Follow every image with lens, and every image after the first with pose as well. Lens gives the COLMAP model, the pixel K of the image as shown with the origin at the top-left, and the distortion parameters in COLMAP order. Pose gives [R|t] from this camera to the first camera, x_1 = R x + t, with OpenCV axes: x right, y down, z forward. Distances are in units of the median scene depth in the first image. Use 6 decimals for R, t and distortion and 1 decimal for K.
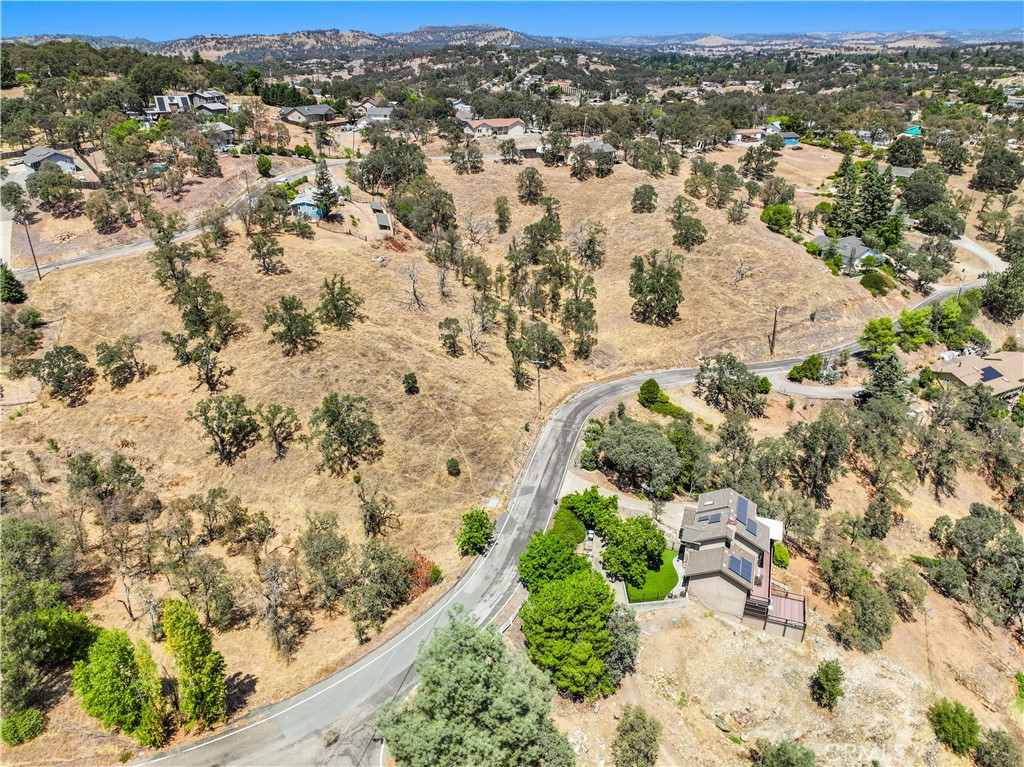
lens RADIAL K [[719.7, 0, 516.1], [0, 719.7, 381.5], [0, 0, 1]] dist [0.001516, -0.003630]
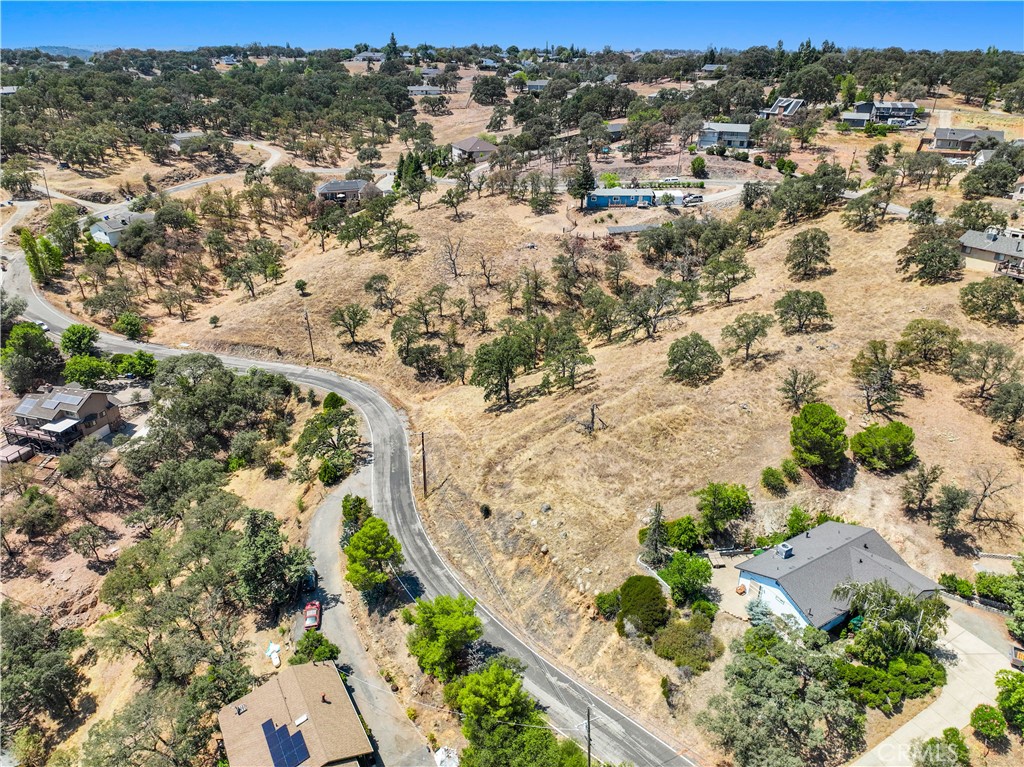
lens RADIAL K [[719.7, 0, 516.0], [0, 719.7, 380.6], [0, 0, 1]] dist [0.001516, -0.003630]
pose [[0.036271, 0.420477, -0.906578, 0.756249], [-0.434373, 0.823631, 0.364627, -0.336882], [0.900003, 0.380567, 0.212518, 0.725550]]
